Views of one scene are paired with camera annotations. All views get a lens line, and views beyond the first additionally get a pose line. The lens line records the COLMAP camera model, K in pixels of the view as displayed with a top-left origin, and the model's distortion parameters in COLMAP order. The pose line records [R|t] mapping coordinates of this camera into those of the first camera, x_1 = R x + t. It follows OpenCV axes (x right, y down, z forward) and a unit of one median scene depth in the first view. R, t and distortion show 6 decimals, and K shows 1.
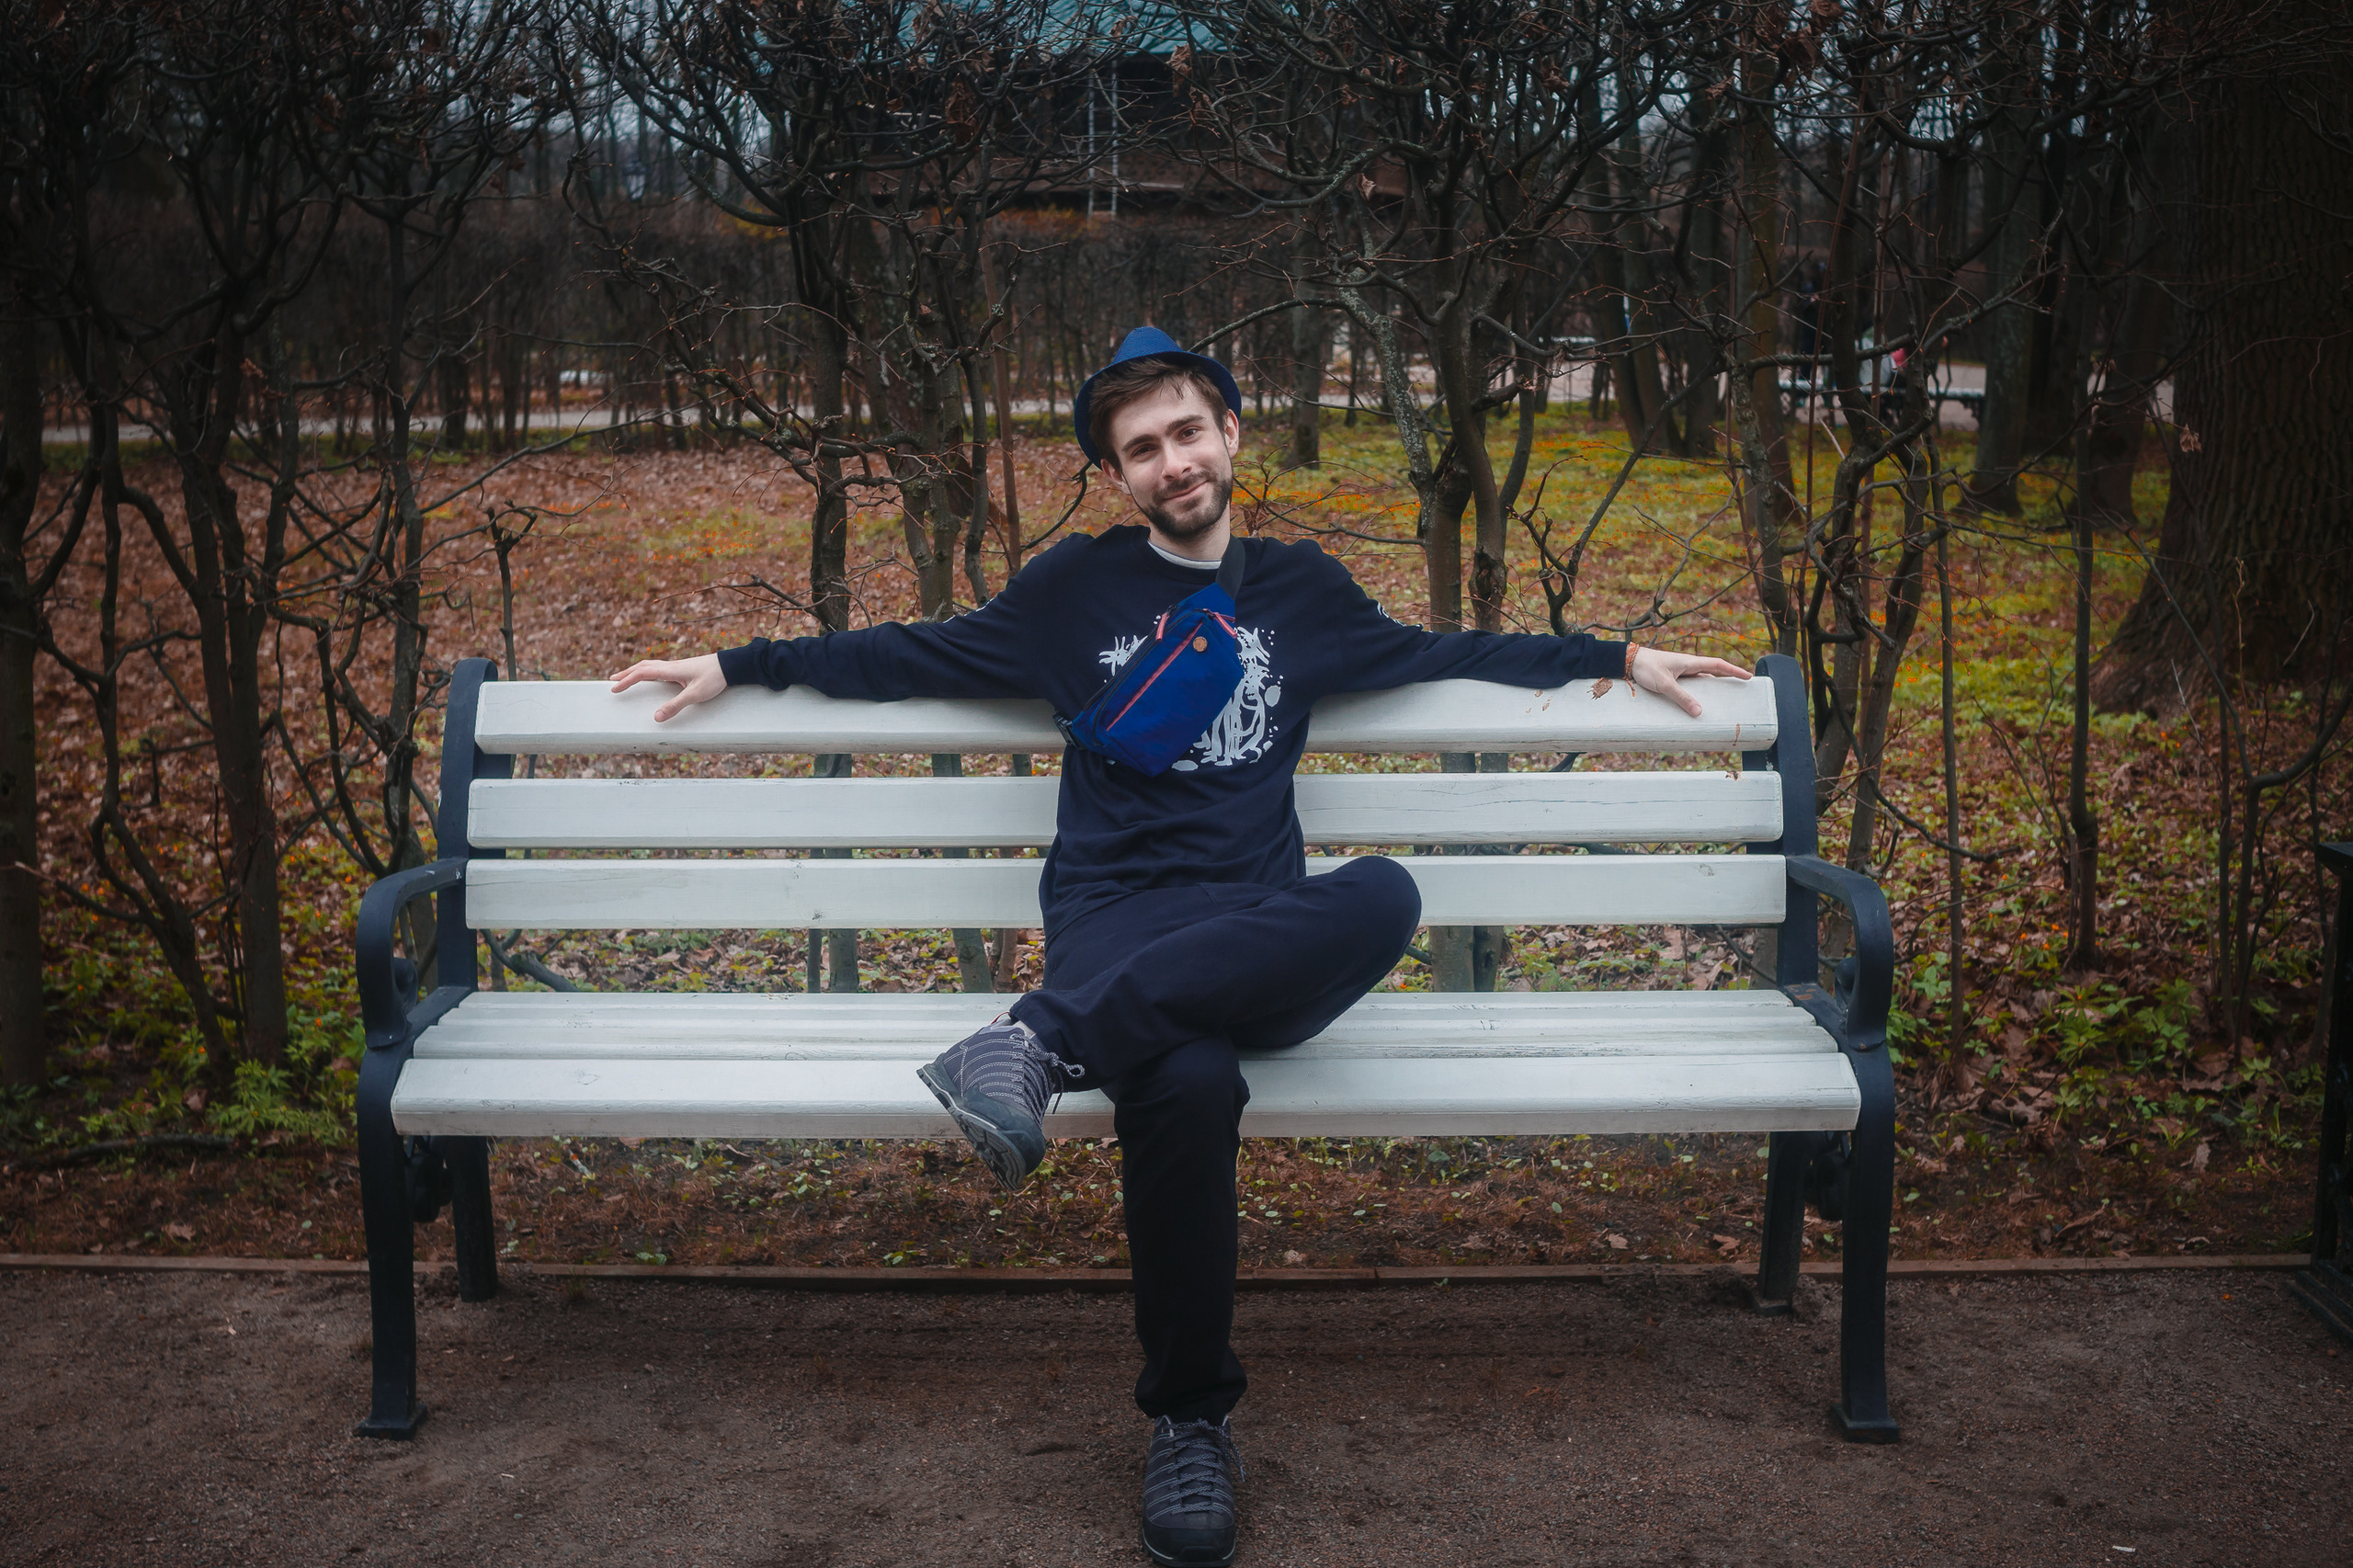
lens RADIAL K [[2454.5, 0, 1177.3], [0, 2454.5, 716.6], [0, 0, 1]] dist [-0.143444, 0.032465]
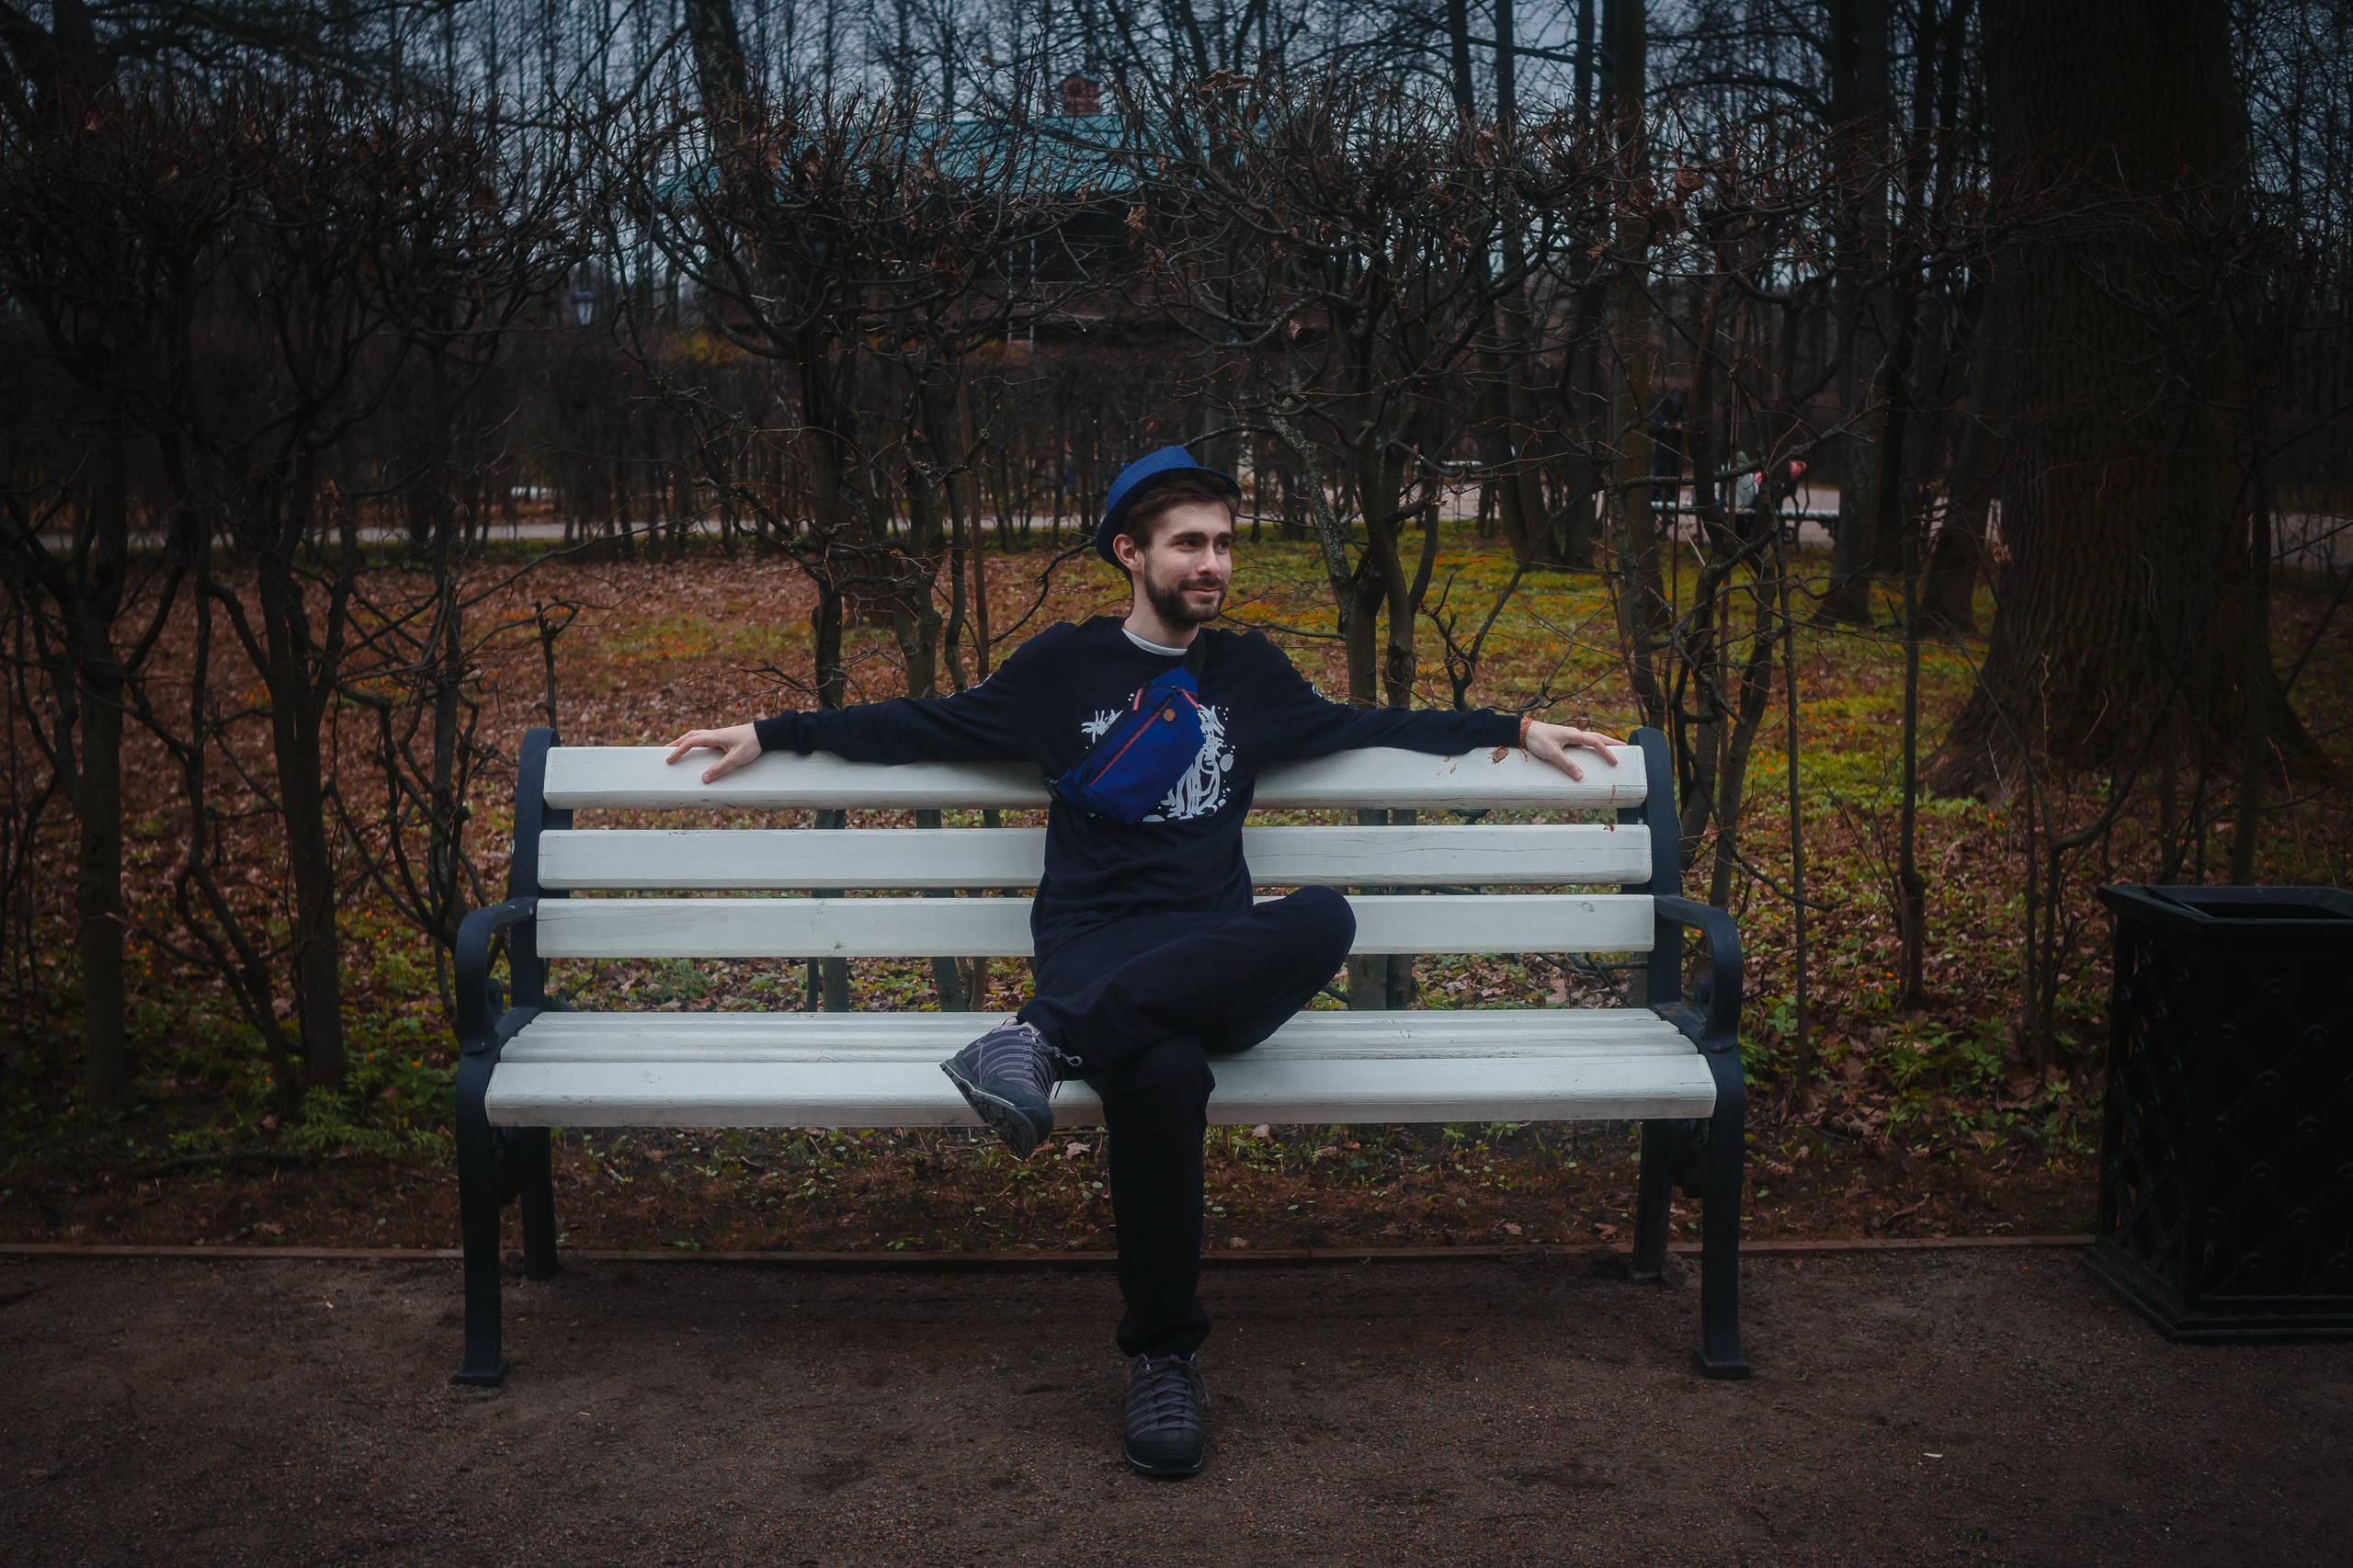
lens RADIAL K [[2385.2, 0, 1176.5], [0, 2385.2, 784.0], [0, 0, 1]] dist [-0.151824, -0.002068]
pose [[0.999039, 0.001916, 0.043785, -0.029881], [-0.001125, 0.999836, -0.018075, 0.020664], [-0.043812, 0.018009, 0.998877, -0.130421]]
